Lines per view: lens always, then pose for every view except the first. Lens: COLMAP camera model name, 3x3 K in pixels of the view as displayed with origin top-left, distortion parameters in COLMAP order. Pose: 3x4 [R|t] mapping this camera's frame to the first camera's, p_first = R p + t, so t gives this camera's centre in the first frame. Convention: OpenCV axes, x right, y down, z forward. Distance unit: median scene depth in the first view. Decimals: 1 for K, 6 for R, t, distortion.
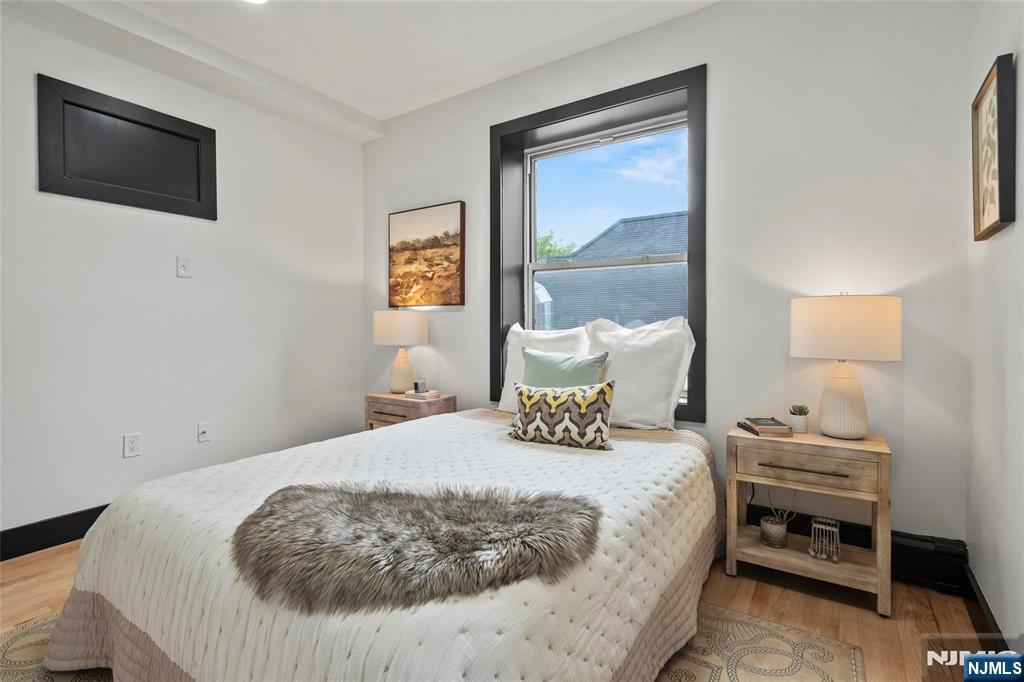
lens RADIAL K [[494.2, 0, 512.2], [0, 494.2, 335.1], [0, 0, 1]] dist [-0.002172, -0.000336]
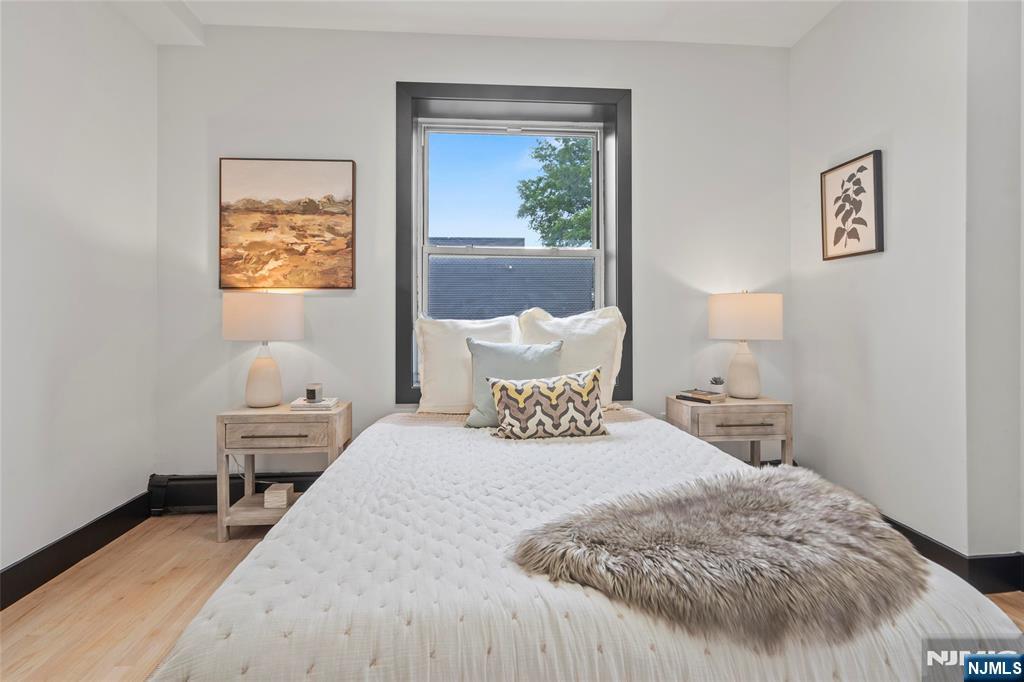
lens RADIAL K [[495.2, 0, 511.7], [0, 495.2, 321.0], [0, 0, 1]] dist [-0.005653, 0.000085]
pose [[0.782620, -0.001647, 0.622498, -0.401478], [0.011574, 0.999862, -0.011907, 0.003914], [-0.622393, 0.016523, 0.782531, 0.204712]]
